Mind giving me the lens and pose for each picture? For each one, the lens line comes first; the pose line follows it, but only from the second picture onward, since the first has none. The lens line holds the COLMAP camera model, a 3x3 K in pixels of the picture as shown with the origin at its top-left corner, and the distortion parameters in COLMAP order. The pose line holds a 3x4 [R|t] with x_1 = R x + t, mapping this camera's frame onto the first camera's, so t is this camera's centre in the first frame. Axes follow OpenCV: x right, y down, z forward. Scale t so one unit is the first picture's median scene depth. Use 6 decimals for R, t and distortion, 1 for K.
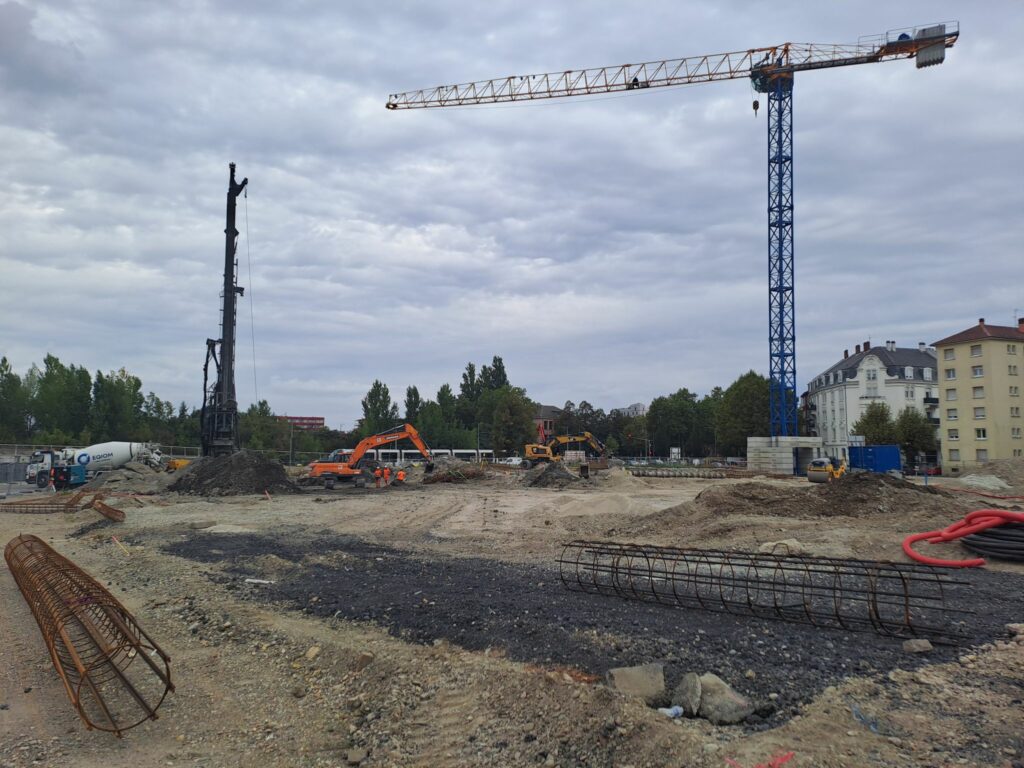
lens RADIAL K [[731.9, 0, 512.0], [0, 731.9, 384.0], [0, 0, 1]] dist [0.065646, -0.000128]
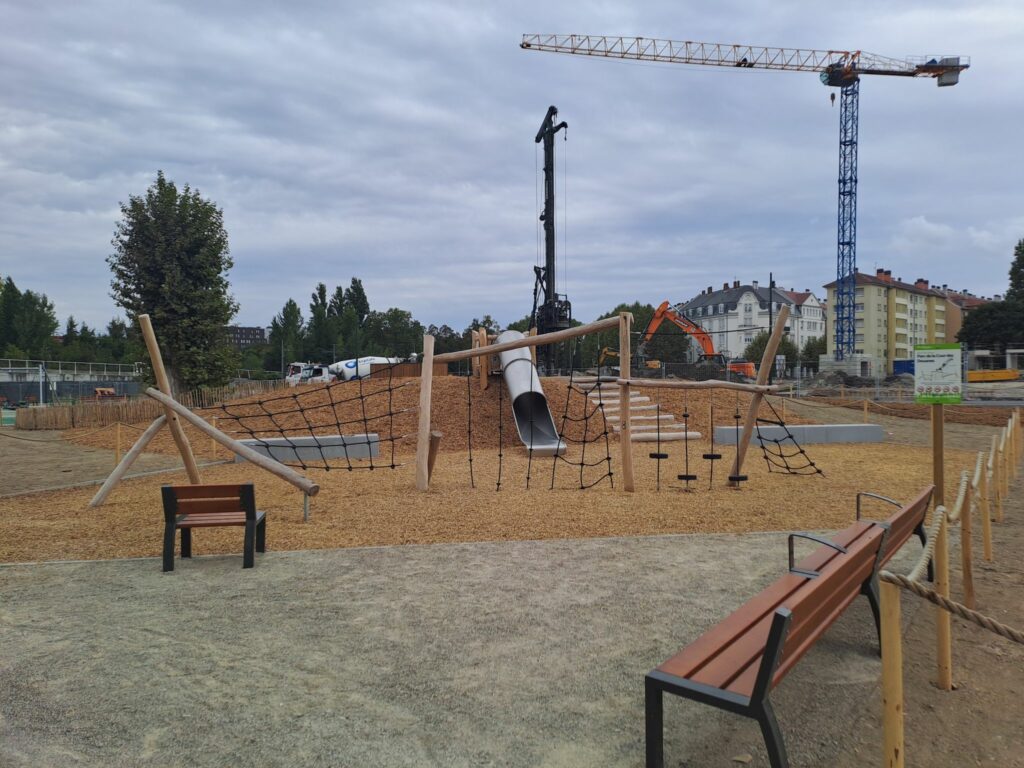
lens RADIAL K [[731.9, 0, 512.0], [0, 731.9, 384.0], [0, 0, 1]] dist [0.065646, -0.000128]
pose [[0.926394, -0.013214, 0.376325, -0.367718], [-0.025494, 0.994890, 0.097692, 0.004310], [-0.375692, -0.100095, 0.921323, -0.018378]]
